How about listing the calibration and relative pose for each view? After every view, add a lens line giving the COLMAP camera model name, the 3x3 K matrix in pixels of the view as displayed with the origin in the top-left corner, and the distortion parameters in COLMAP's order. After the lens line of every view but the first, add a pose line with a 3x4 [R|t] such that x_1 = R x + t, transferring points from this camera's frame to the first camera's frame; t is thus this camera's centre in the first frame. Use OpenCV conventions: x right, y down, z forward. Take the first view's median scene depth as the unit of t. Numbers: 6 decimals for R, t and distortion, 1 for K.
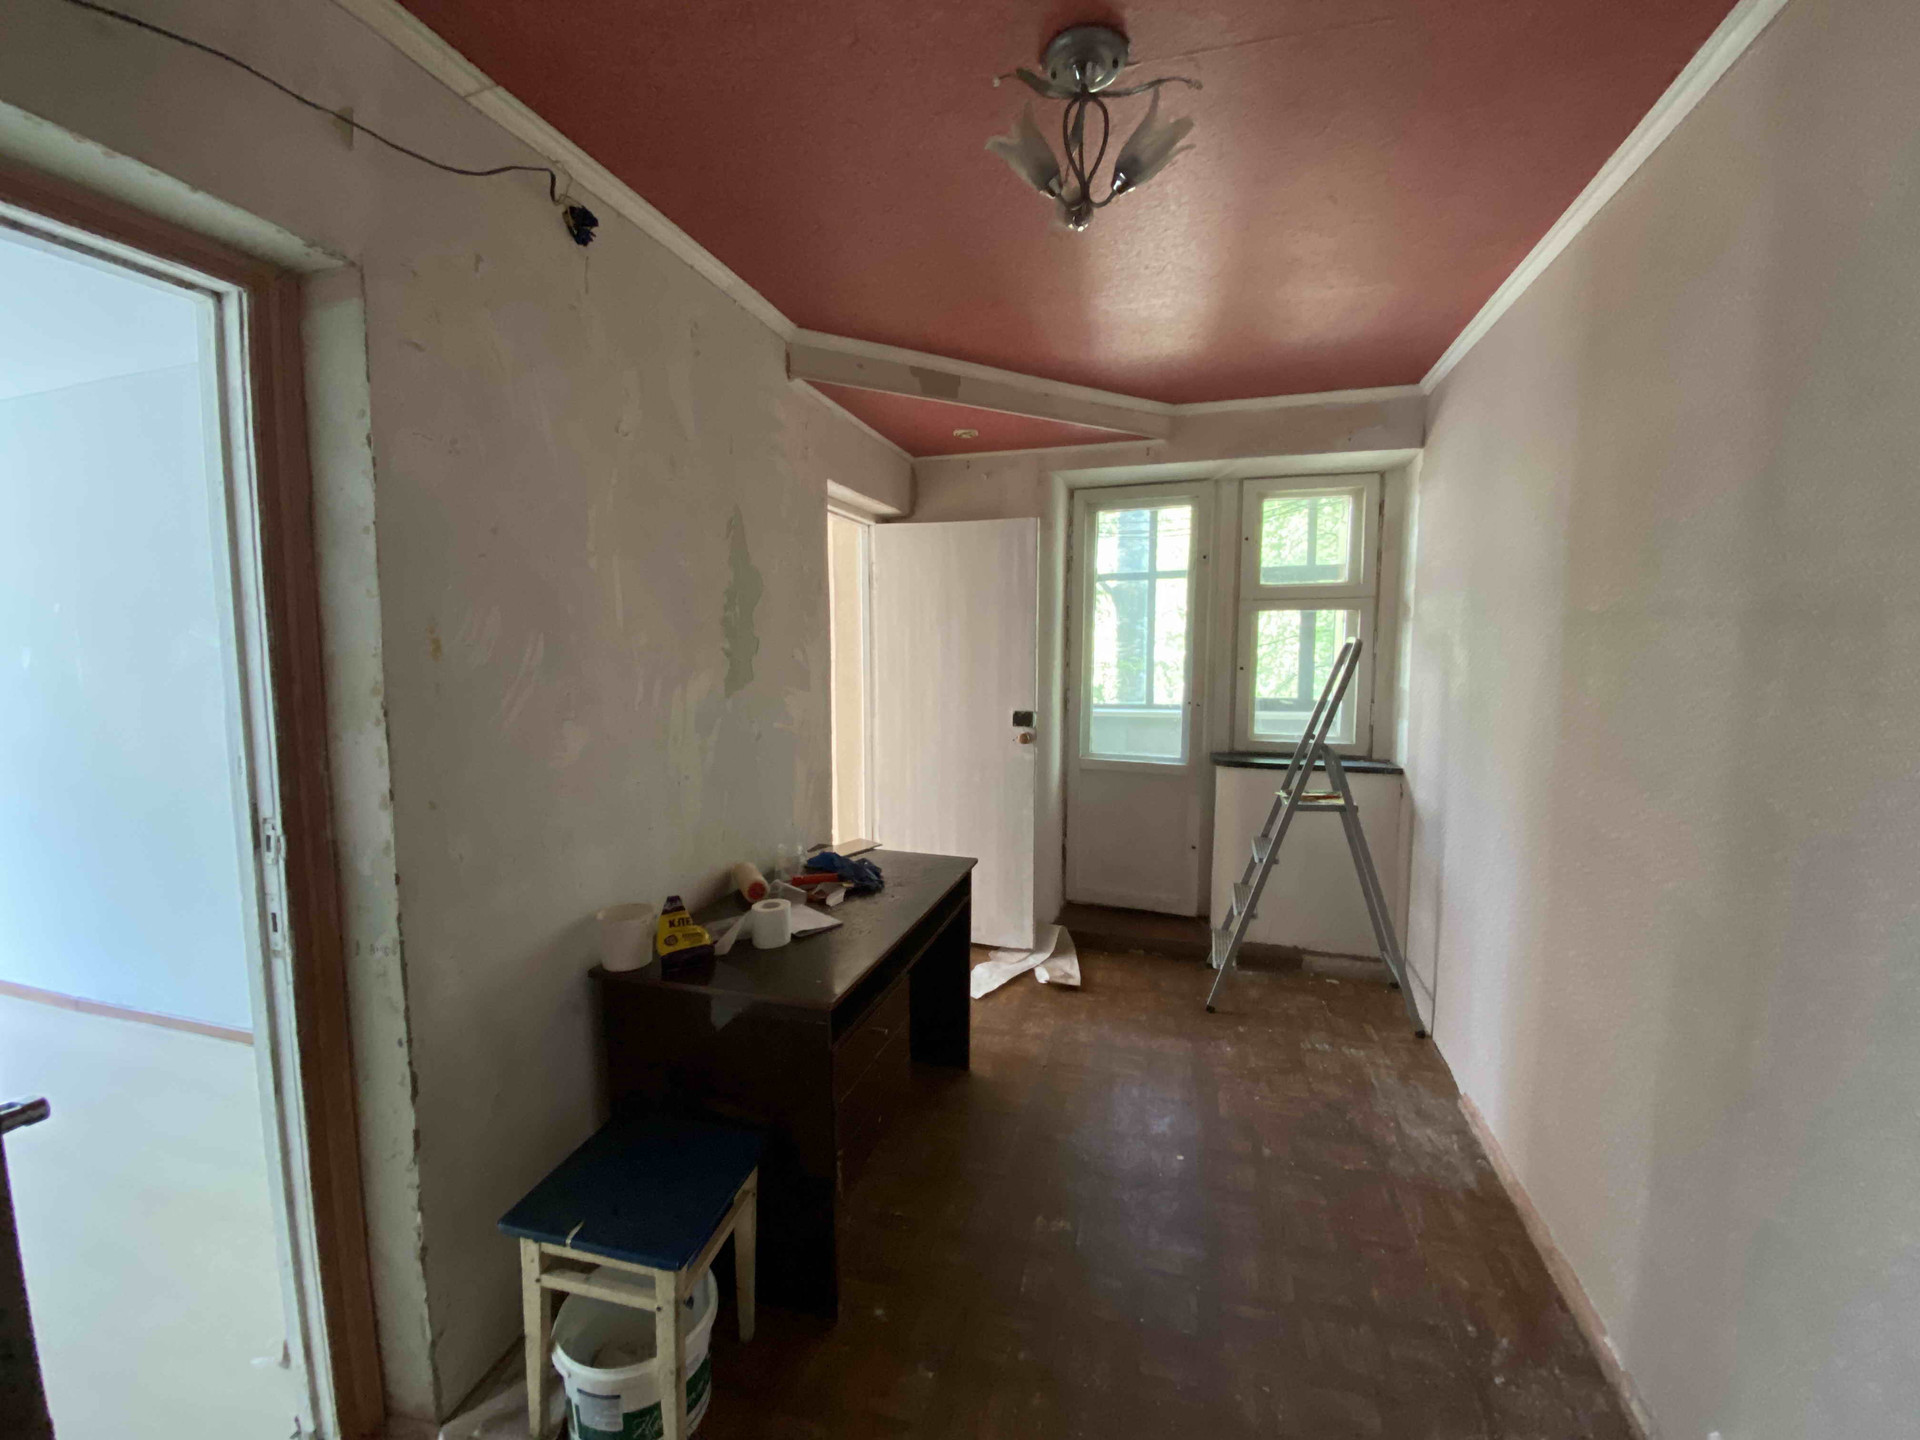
lens RADIAL K [[767.9, 0, 952.6], [0, 767.9, 724.2], [0, 0, 1]] dist [0.008194, -0.000136]
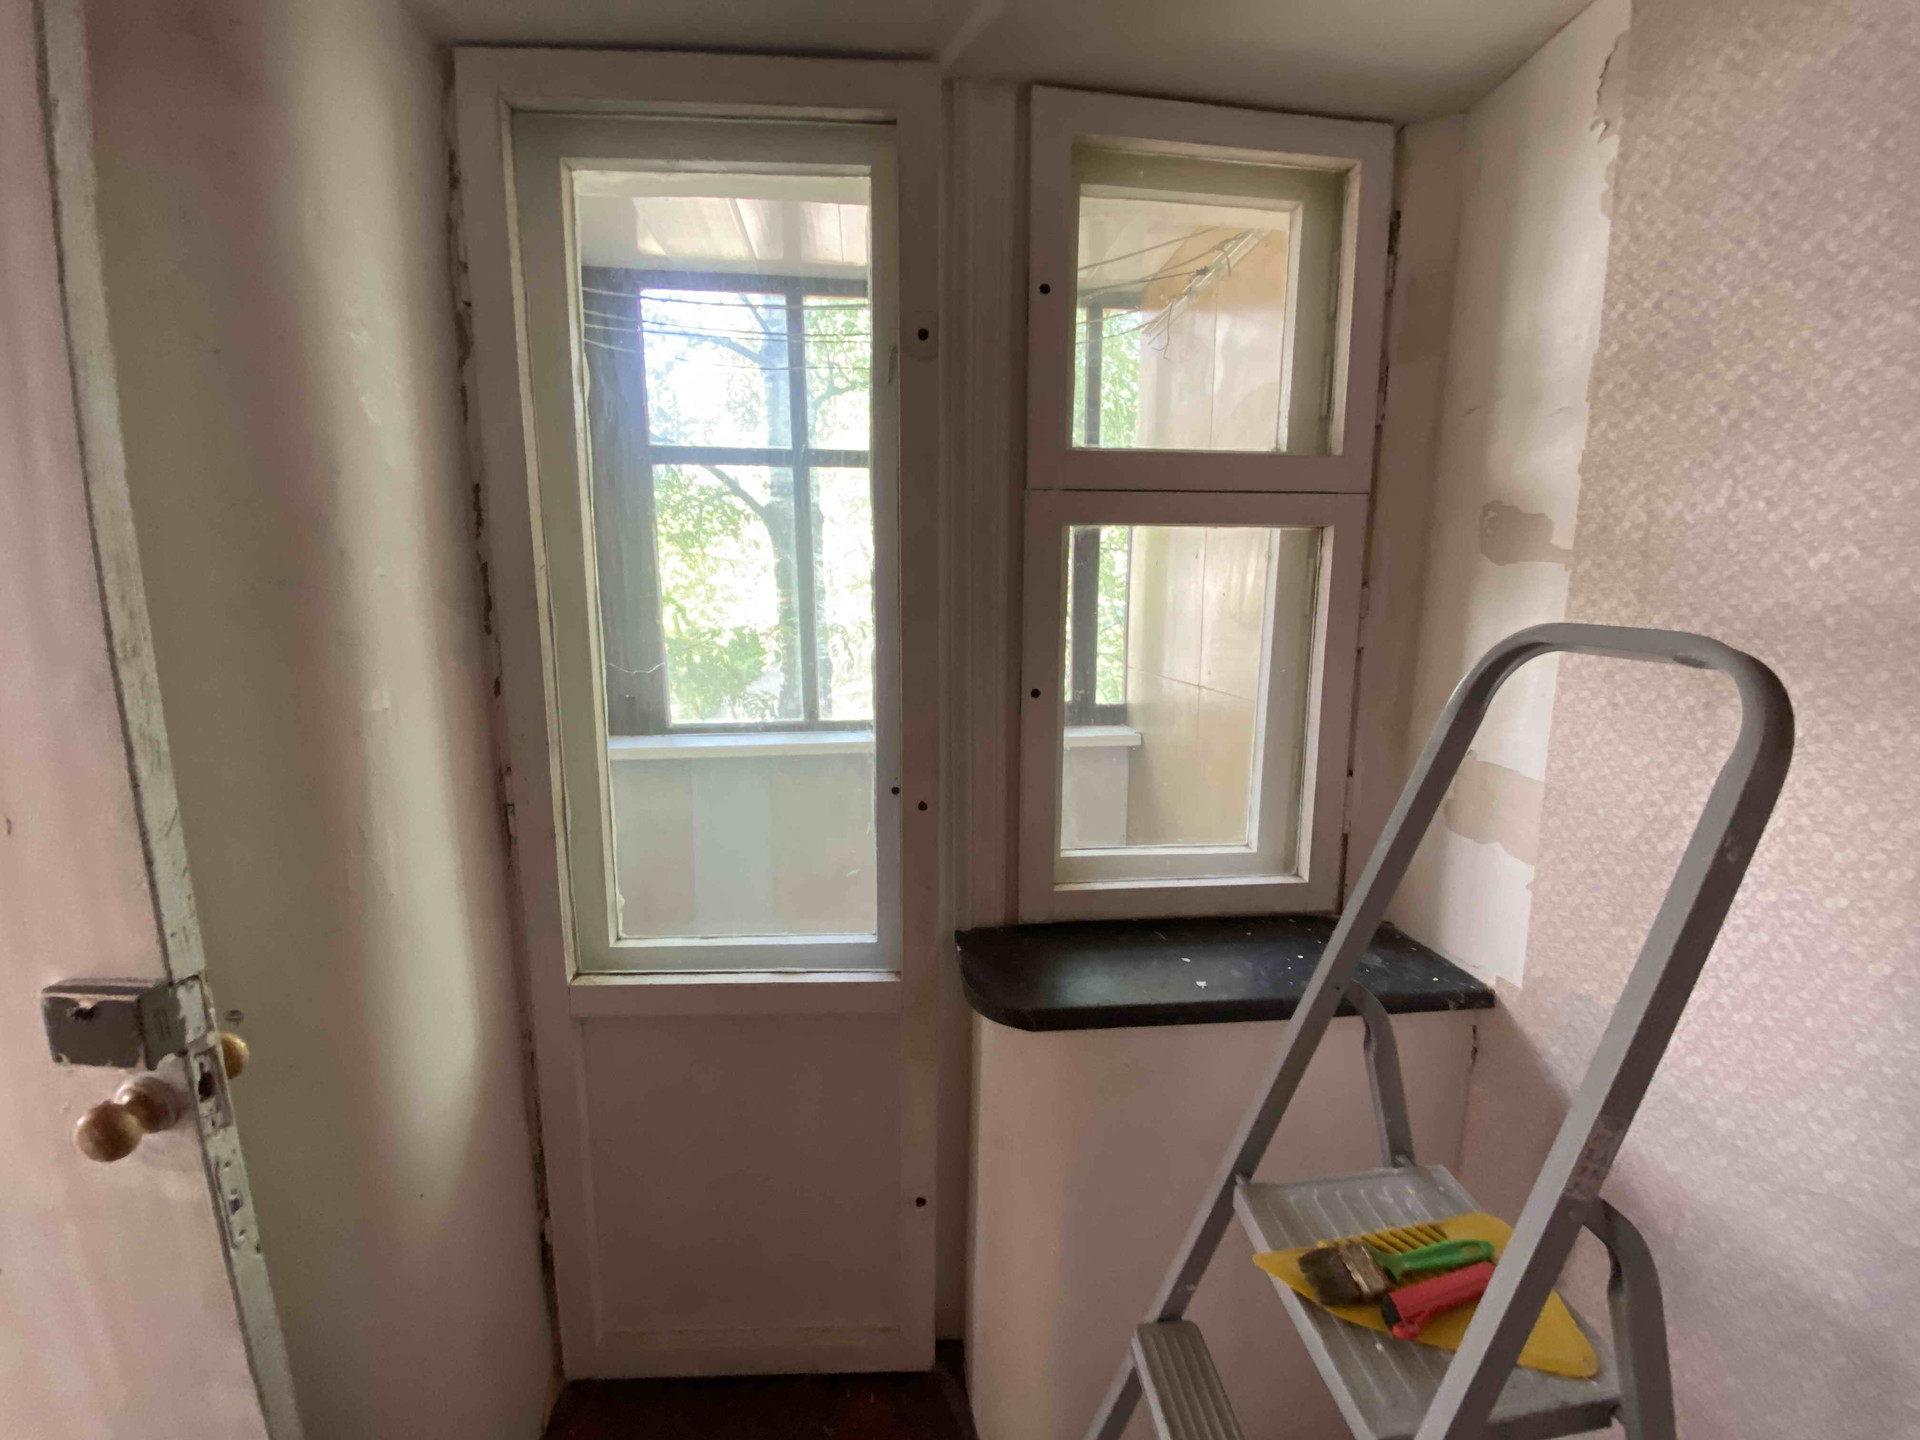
lens RADIAL K [[767.9, 0, 958.1], [0, 767.9, 714.2], [0, 0, 1]] dist [0.008194, -0.000136]
pose [[0.921834, -0.063280, 0.382383, 0.212831], [0.035177, 0.996170, 0.080050, -0.091728], [-0.385984, -0.060342, 0.920530, 0.696572]]
